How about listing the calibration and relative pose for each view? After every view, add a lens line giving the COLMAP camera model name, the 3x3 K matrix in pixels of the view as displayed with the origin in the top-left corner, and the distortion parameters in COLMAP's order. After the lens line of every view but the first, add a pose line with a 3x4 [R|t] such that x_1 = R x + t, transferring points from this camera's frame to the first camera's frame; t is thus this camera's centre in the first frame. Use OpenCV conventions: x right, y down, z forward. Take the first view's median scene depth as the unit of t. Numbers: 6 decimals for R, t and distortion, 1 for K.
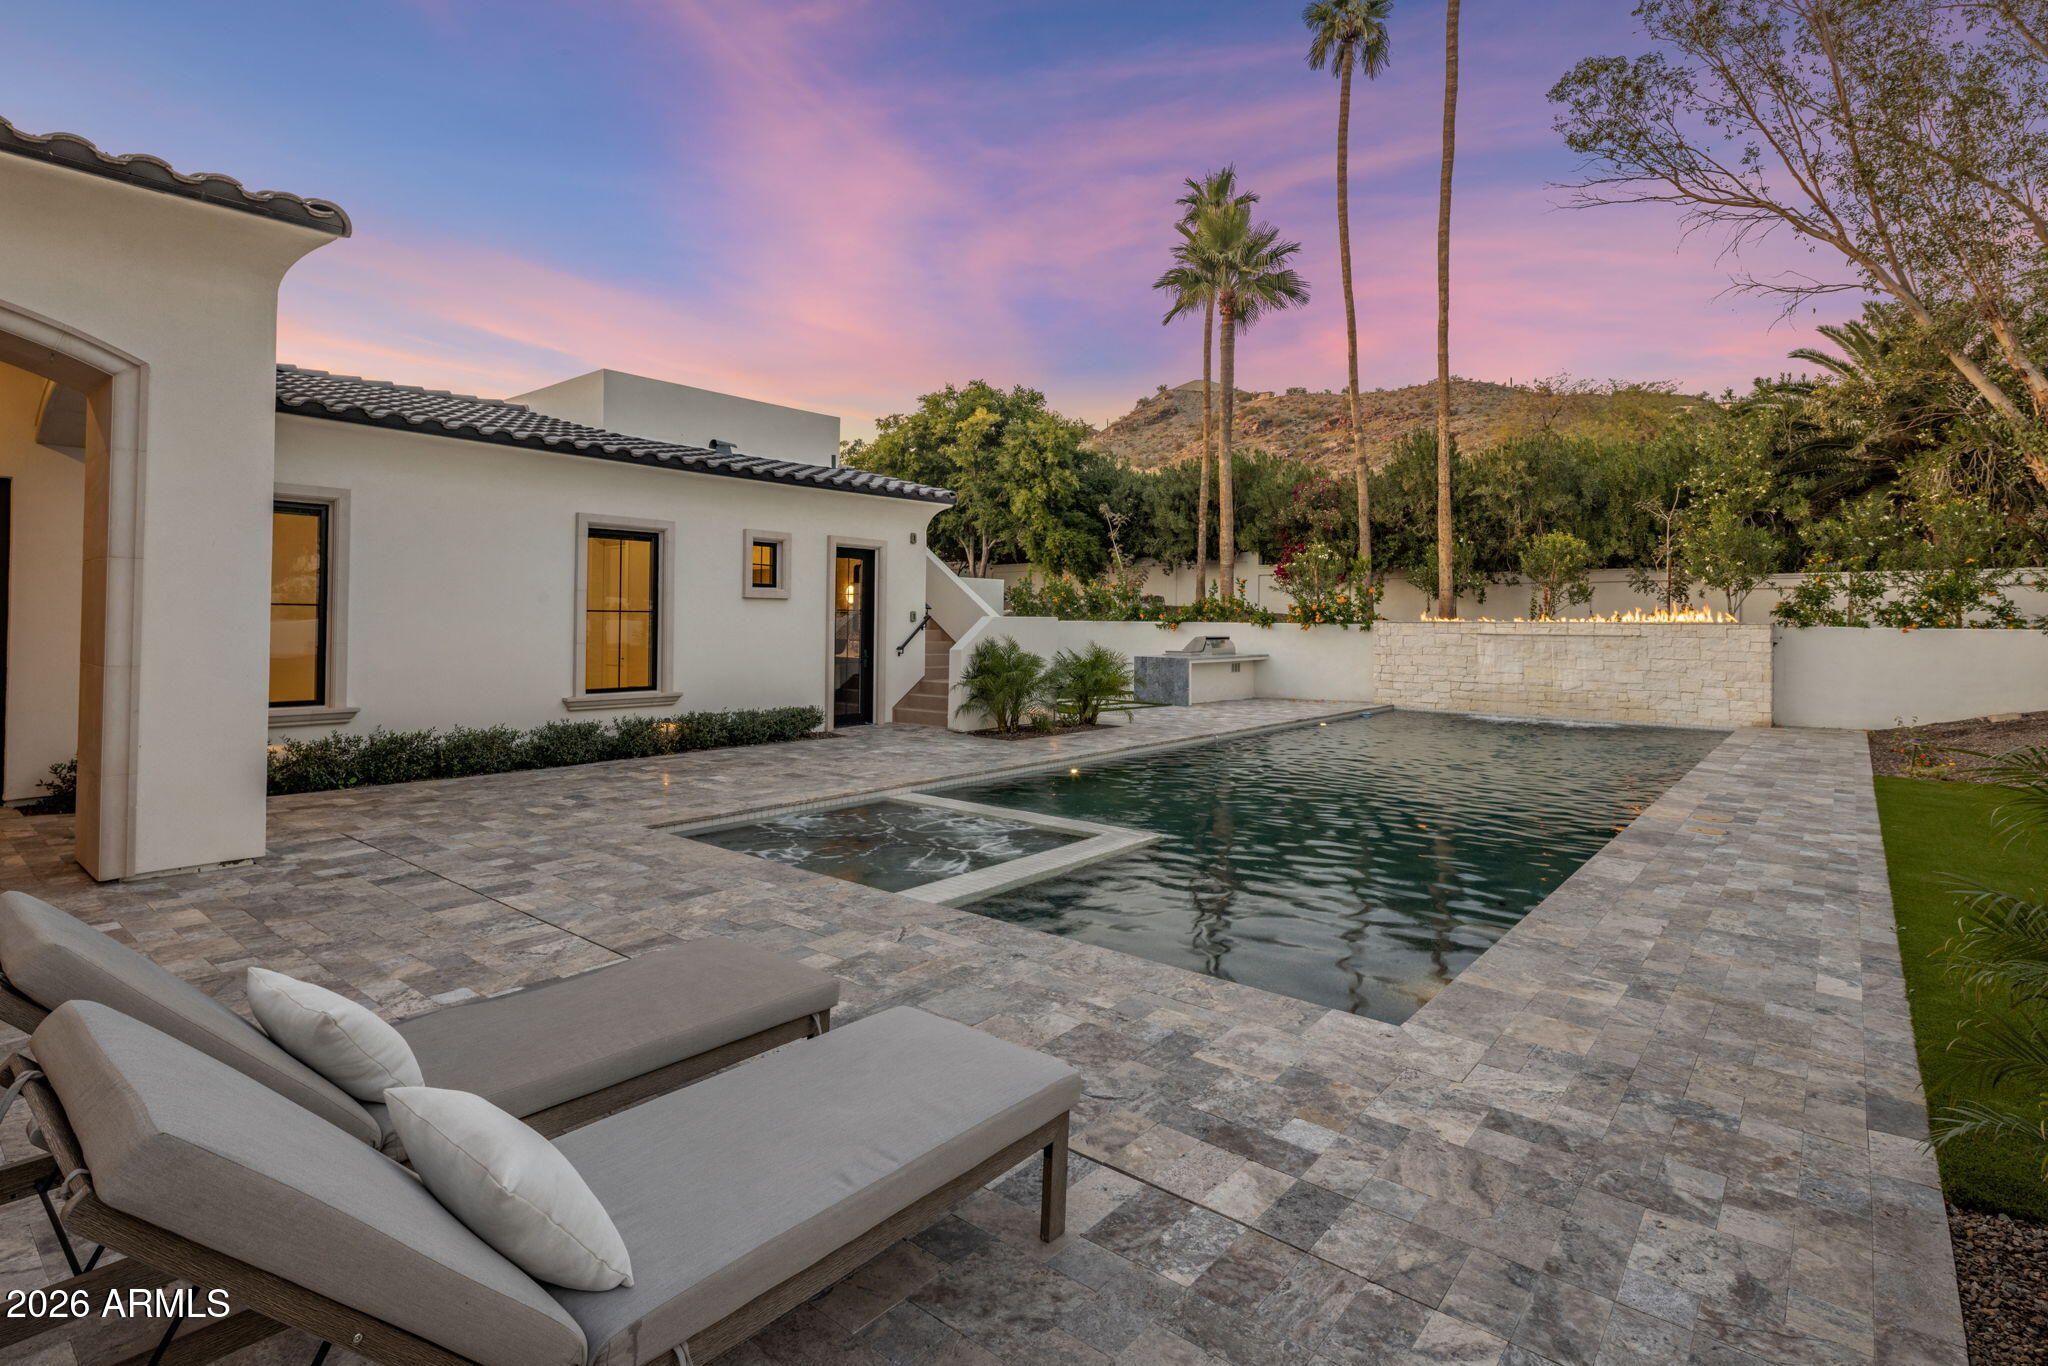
lens RADIAL K [[999.6, 0, 1017.5], [0, 999.6, 629.9], [0, 0, 1]] dist [0.005179, -0.000206]
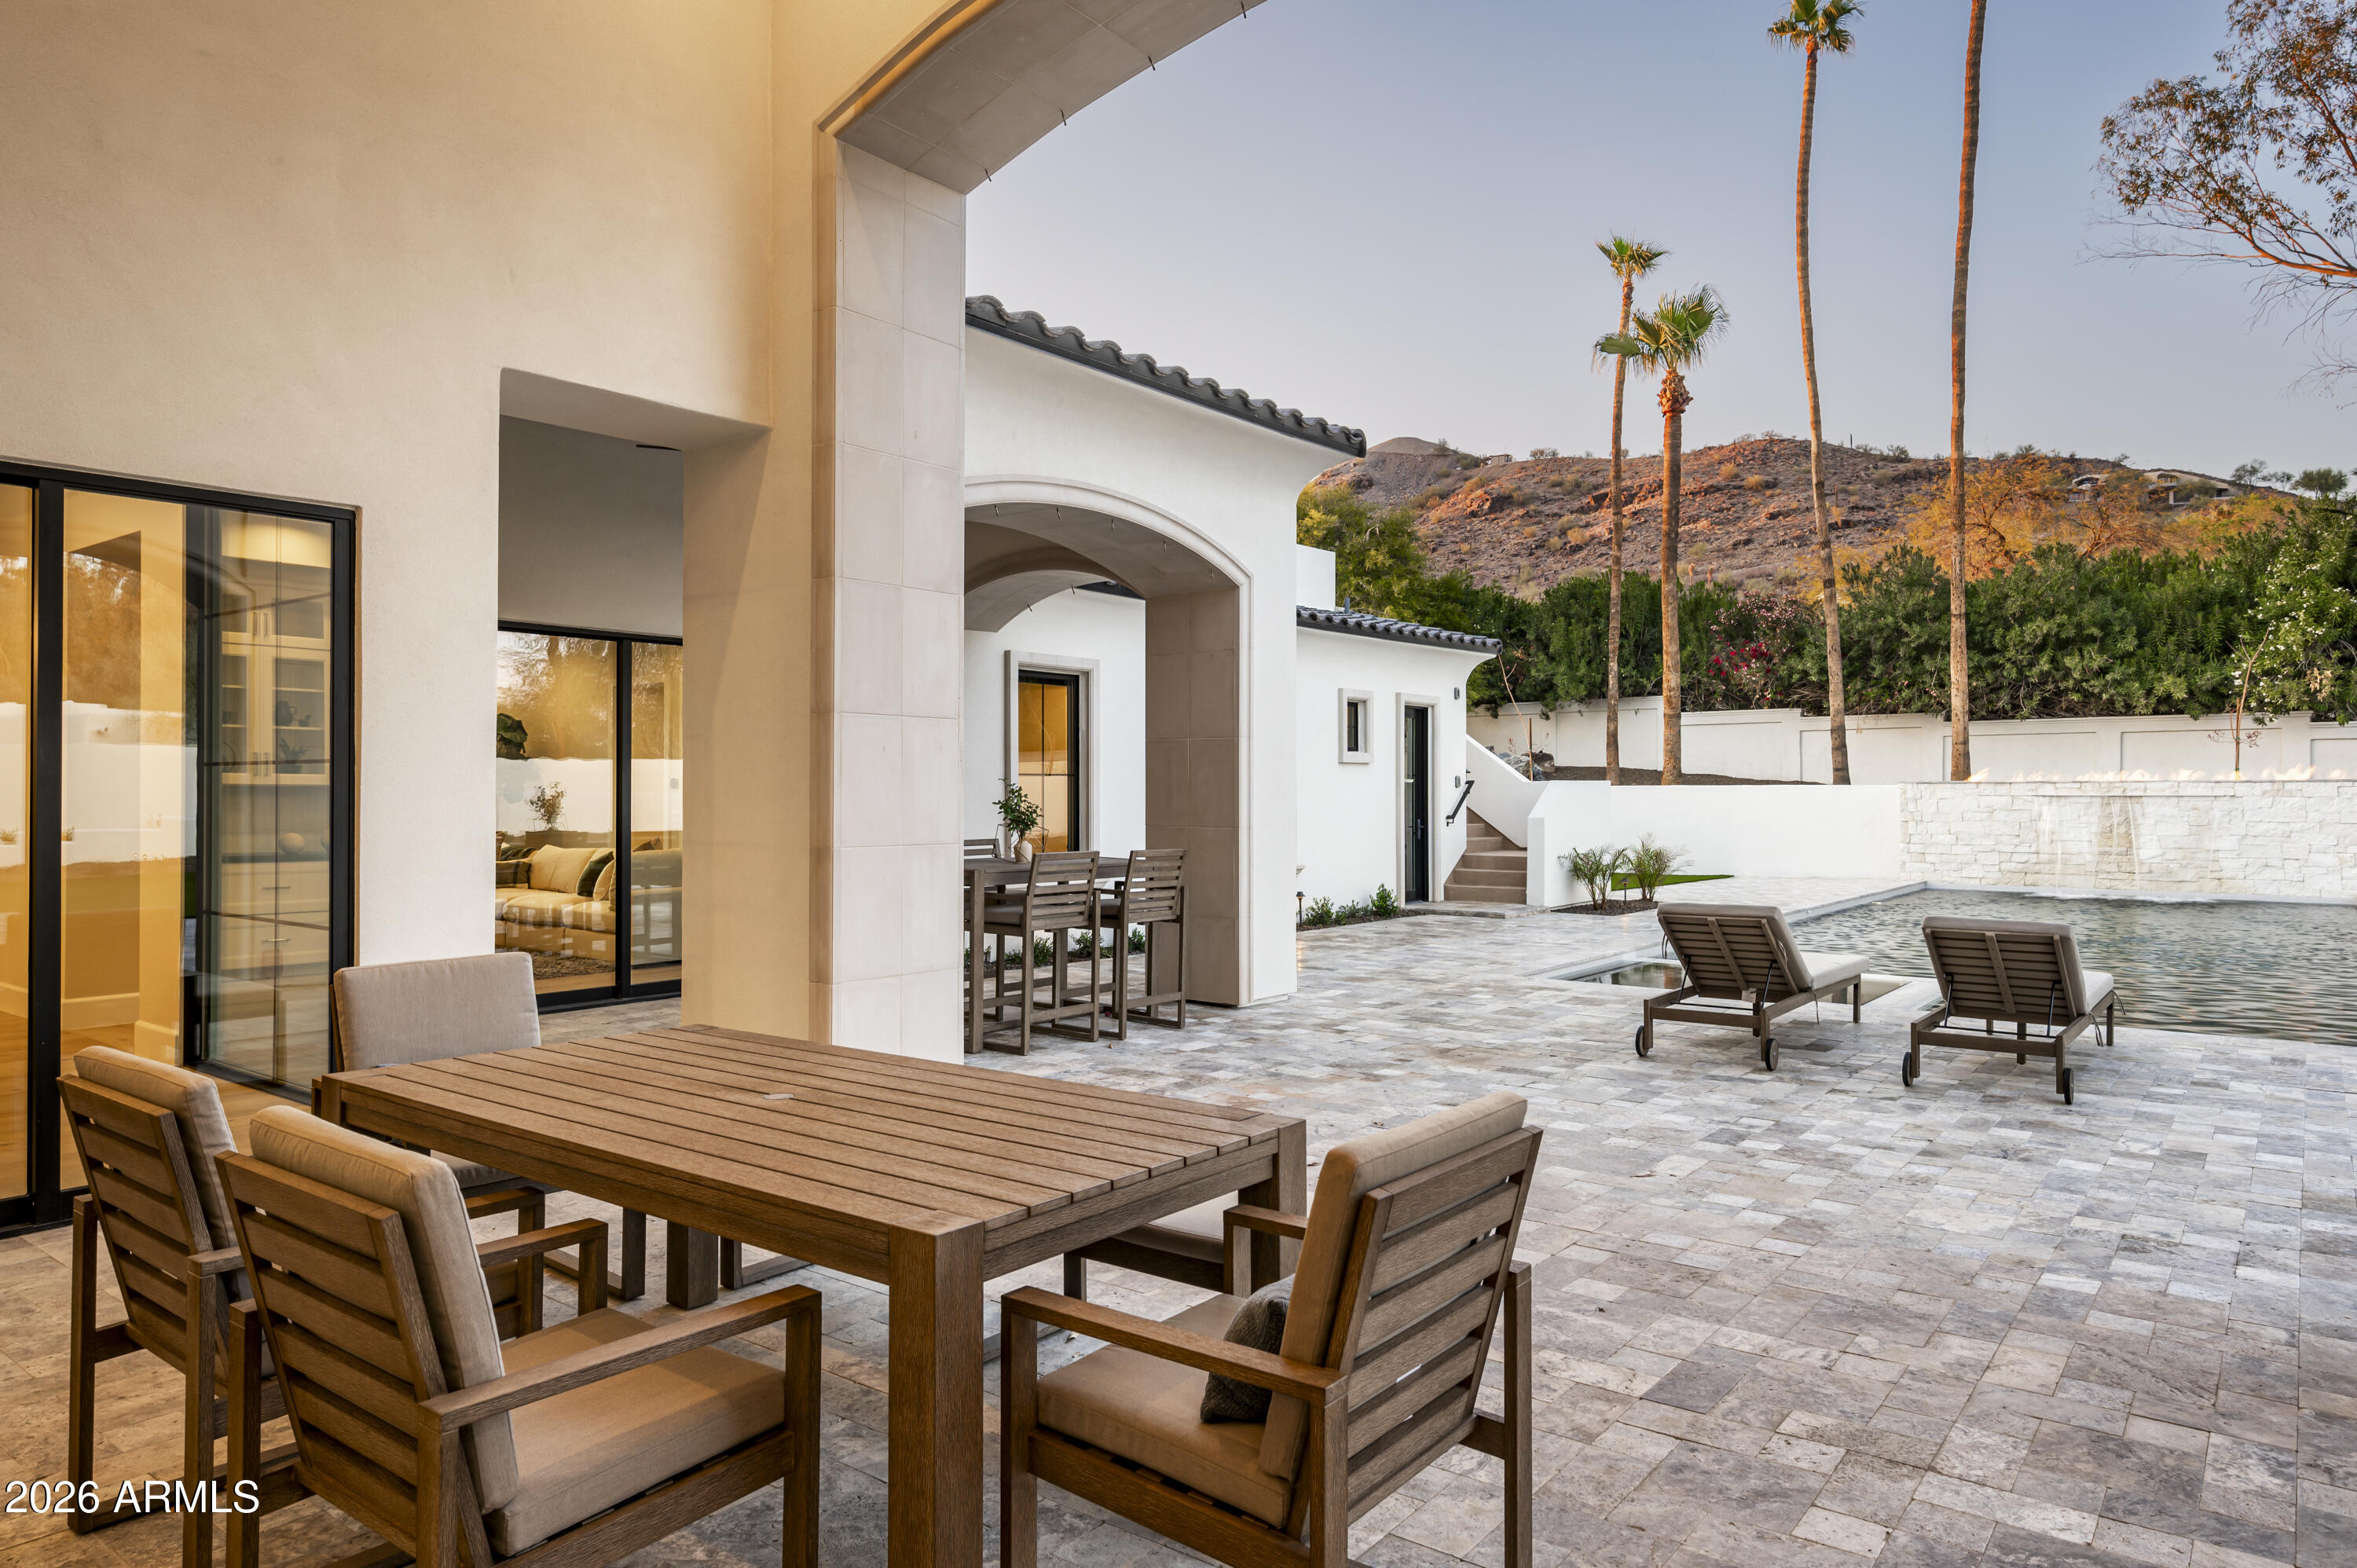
lens RADIAL K [[1460.5, 0, 1179.8], [0, 1460.5, 794.7], [0, 0, 1]] dist [0.007005, 0.003303]
pose [[0.999446, -0.010988, 0.031415, -0.326467], [0.011147, 0.999926, -0.004903, 0.001567], [-0.031358, 0.005251, 0.999494, -0.235477]]
